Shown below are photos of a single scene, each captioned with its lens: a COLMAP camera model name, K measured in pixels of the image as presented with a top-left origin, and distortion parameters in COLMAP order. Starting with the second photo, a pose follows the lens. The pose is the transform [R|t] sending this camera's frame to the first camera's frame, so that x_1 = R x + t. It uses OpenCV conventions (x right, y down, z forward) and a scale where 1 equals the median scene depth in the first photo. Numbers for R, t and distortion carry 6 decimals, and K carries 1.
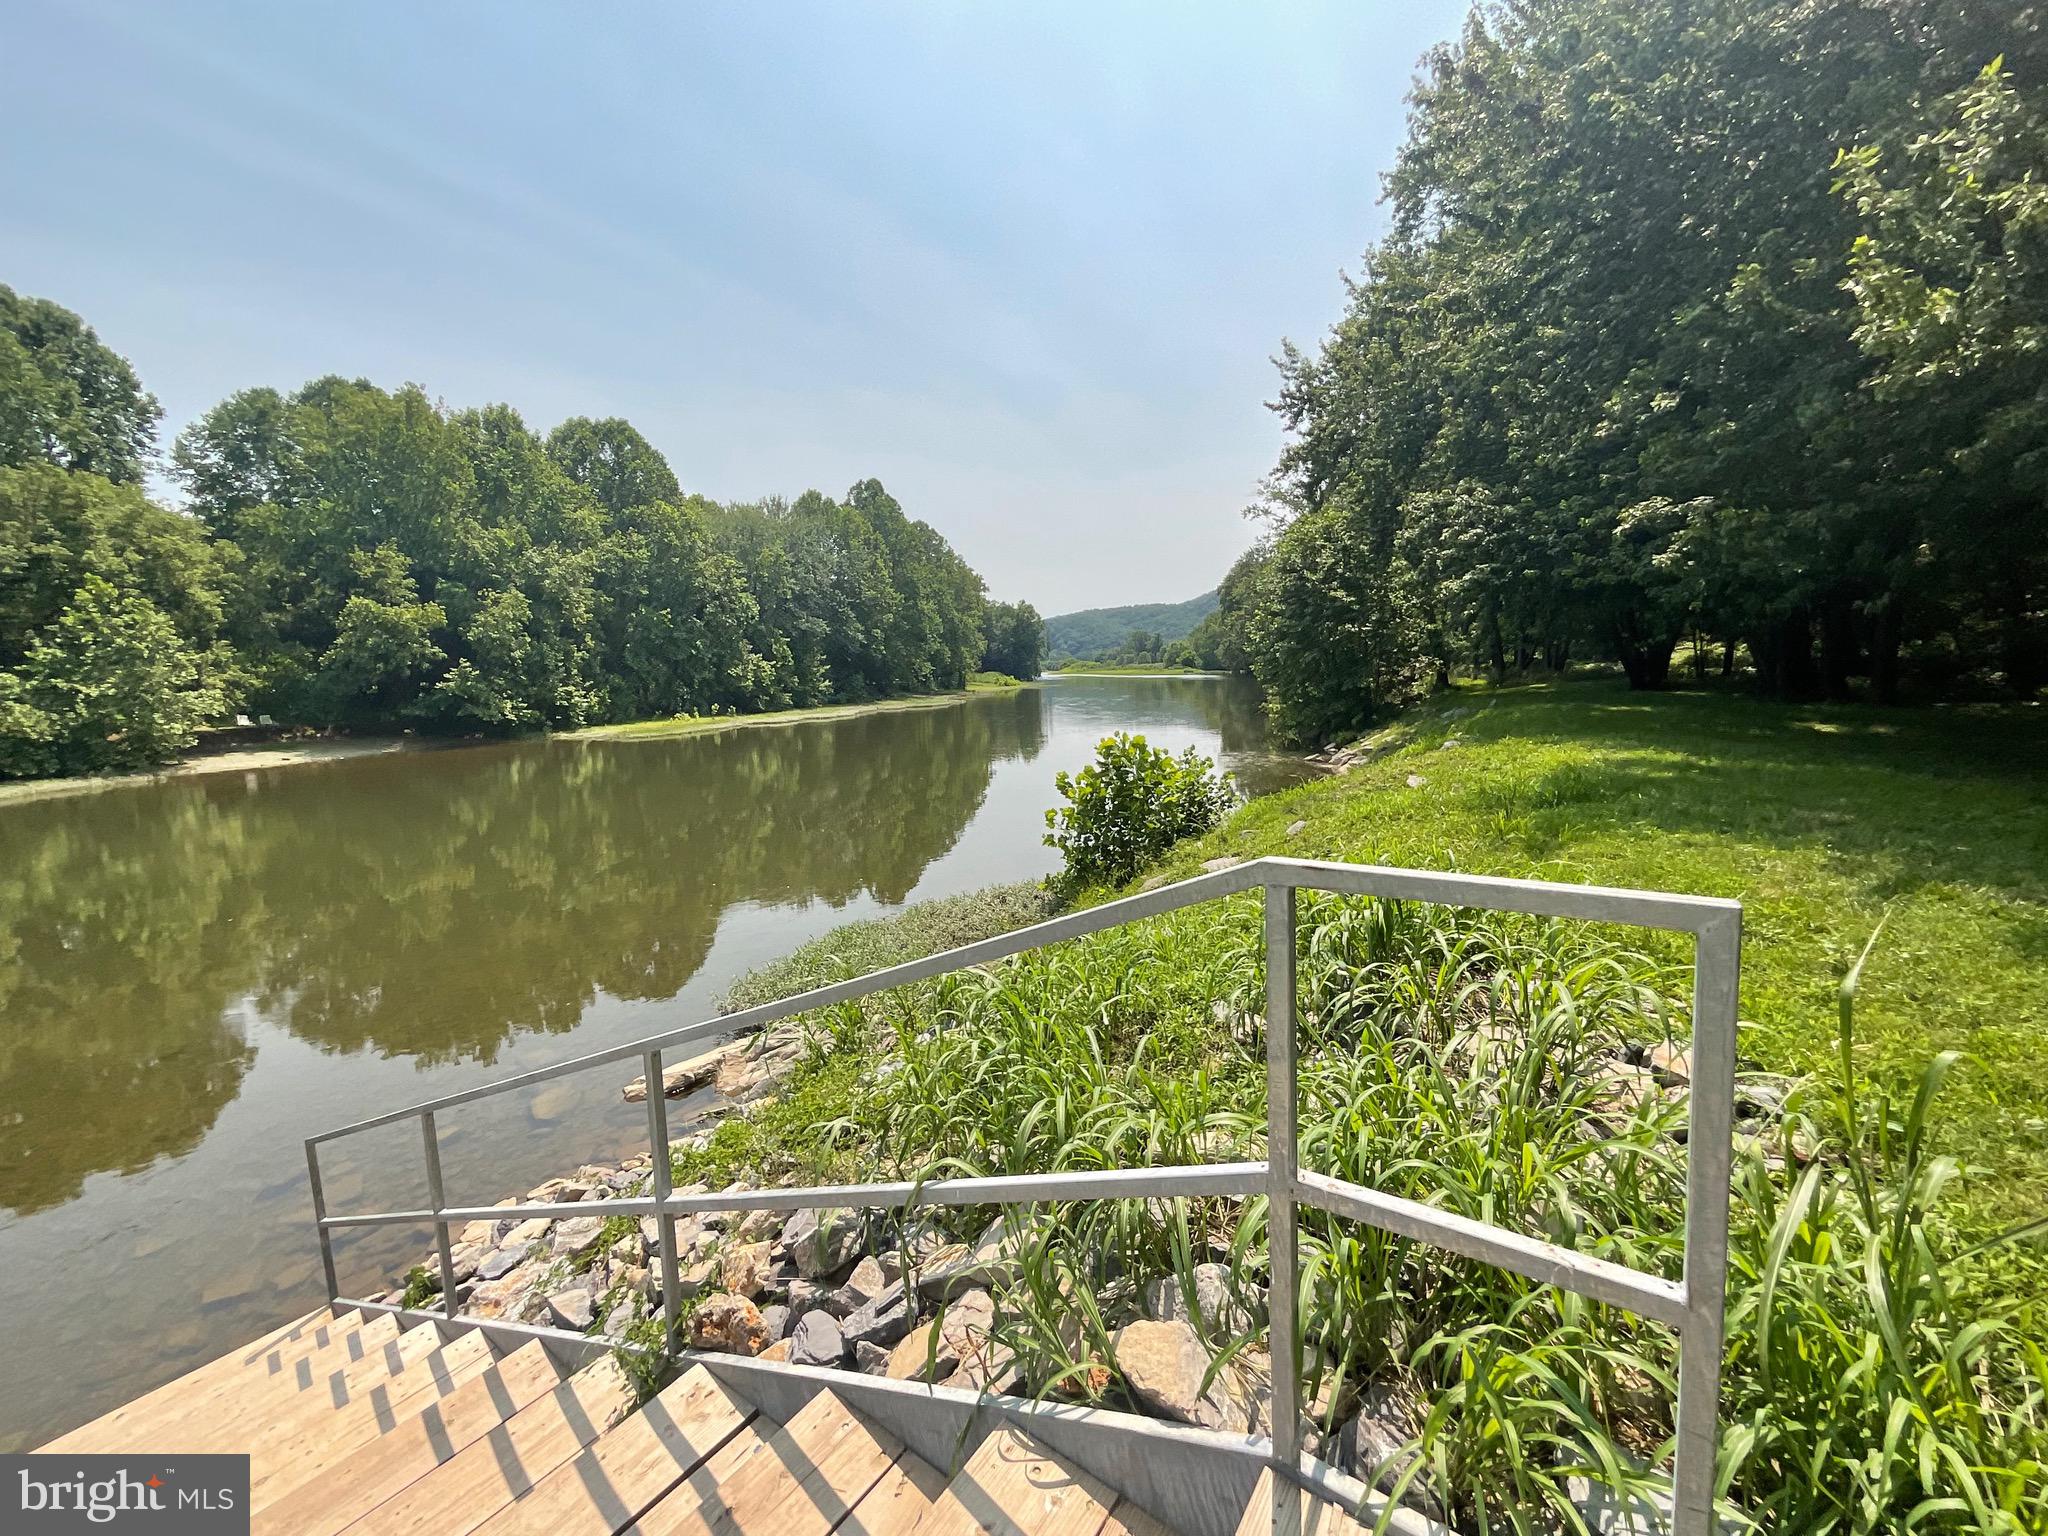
lens RADIAL K [[847.1, 0, 1024.8], [0, 847.1, 761.3], [0, 0, 1]] dist [0.013146, -0.004155]
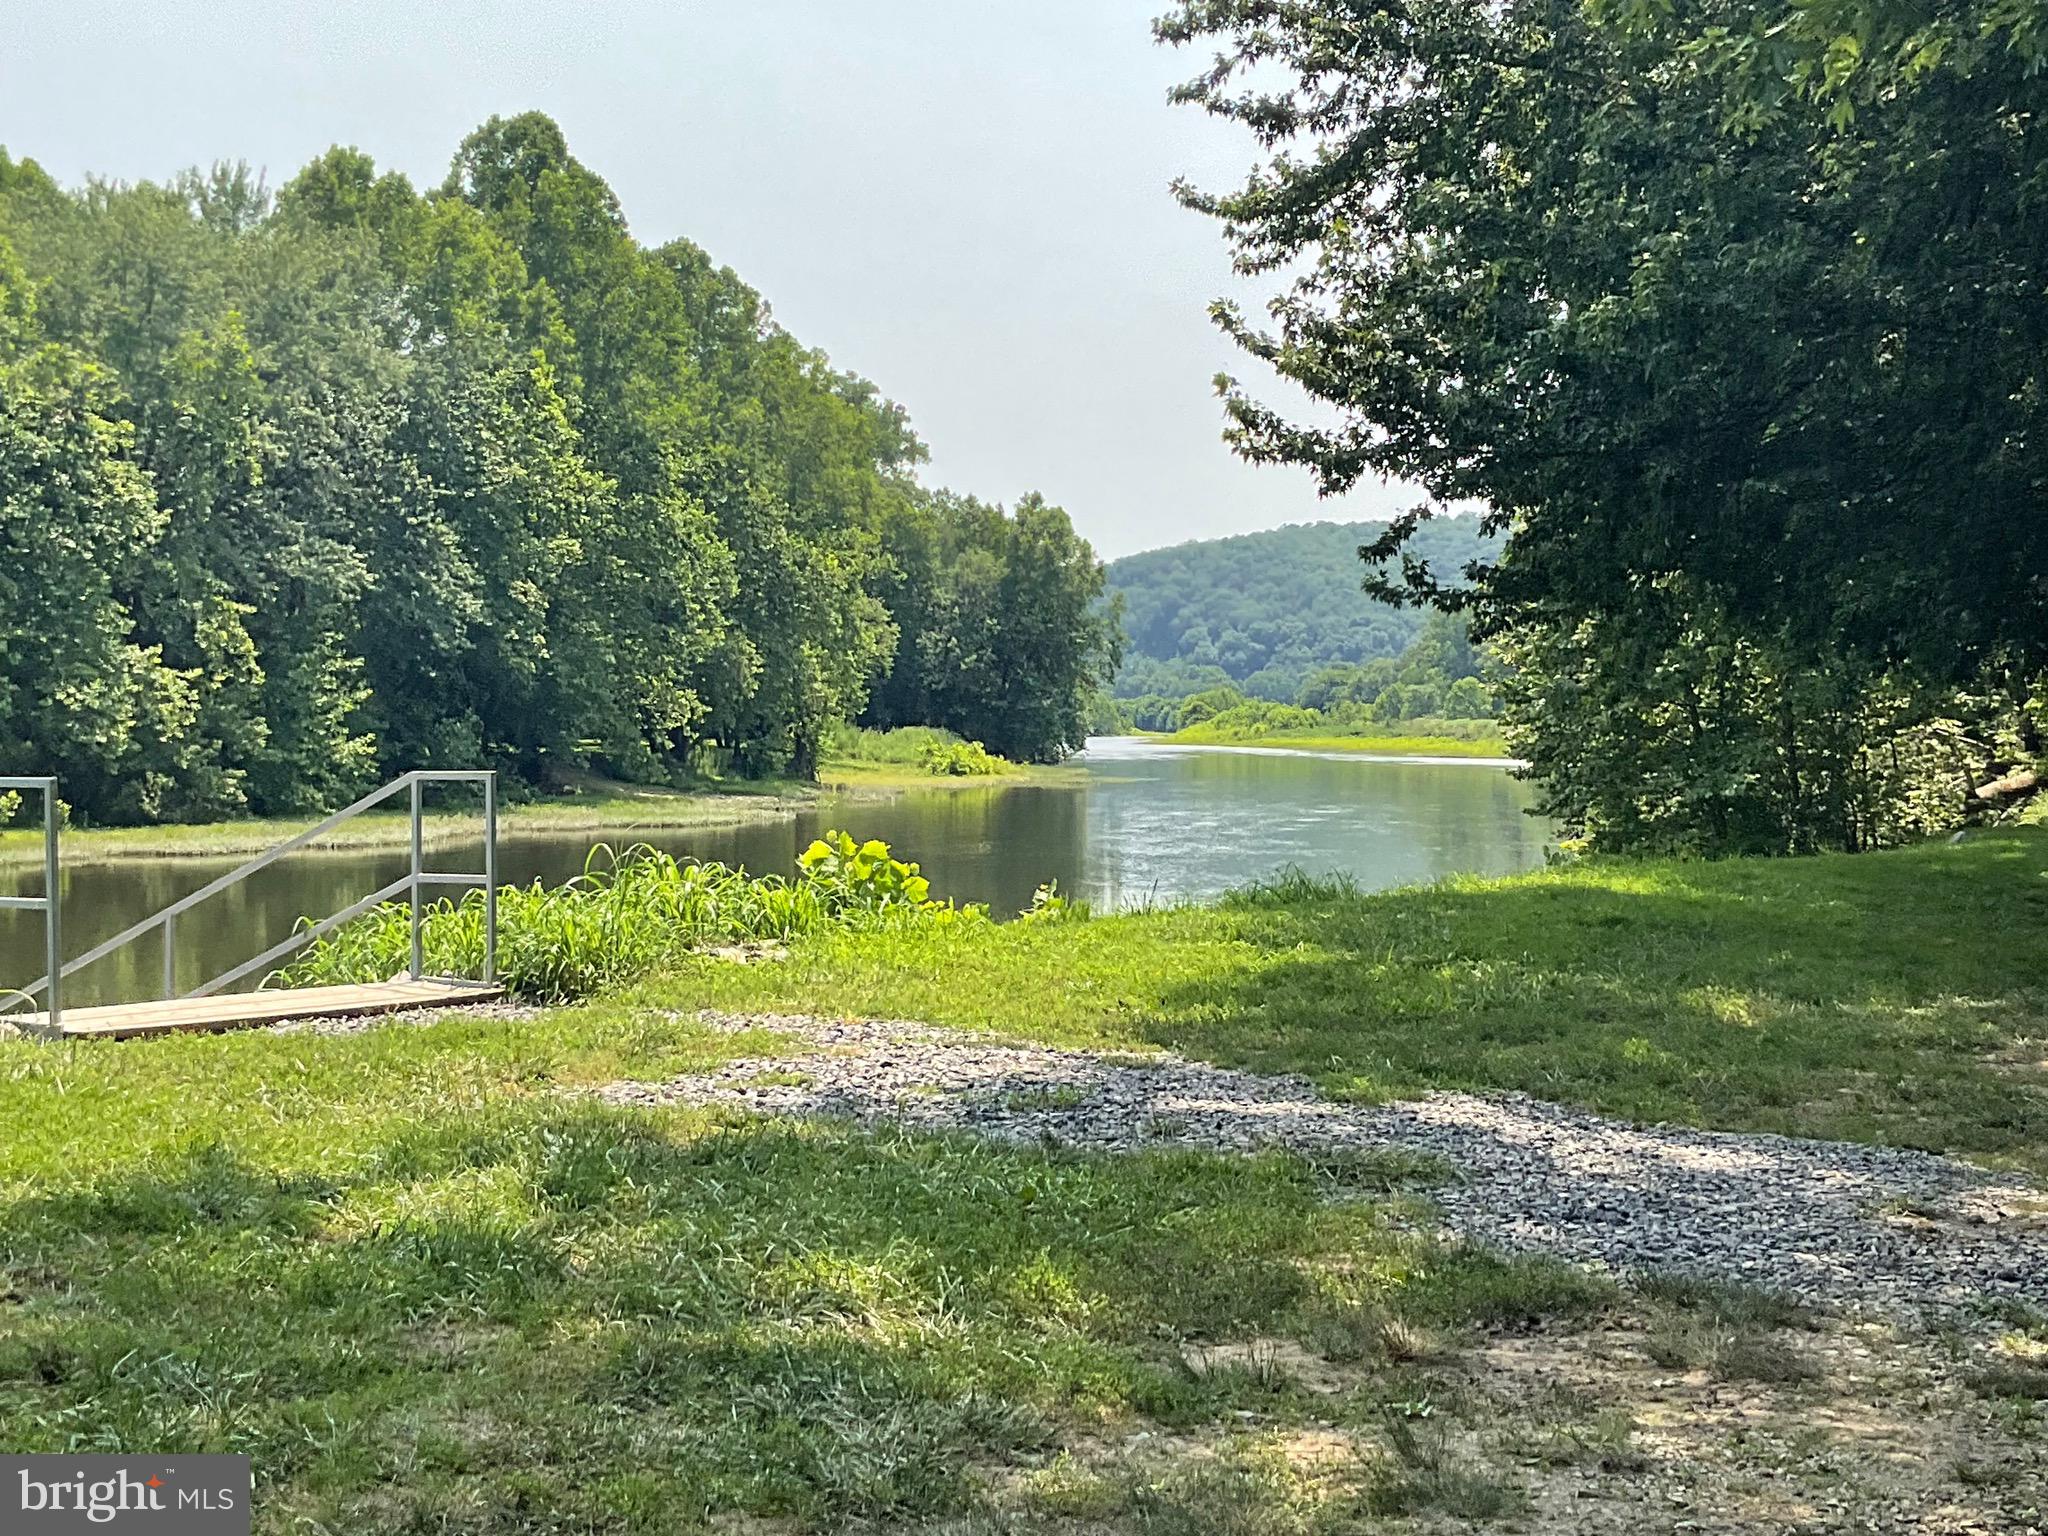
lens RADIAL K [[3006.2, 0, 1008.0], [0, 3006.2, 775.6], [0, 0, 1]] dist [0.130652, 0.000000]
pose [[0.999238, 0.032614, -0.021453, 0.045818], [-0.034437, 0.995260, -0.090954, 0.019415], [0.018385, 0.091623, 0.995624, -0.164500]]
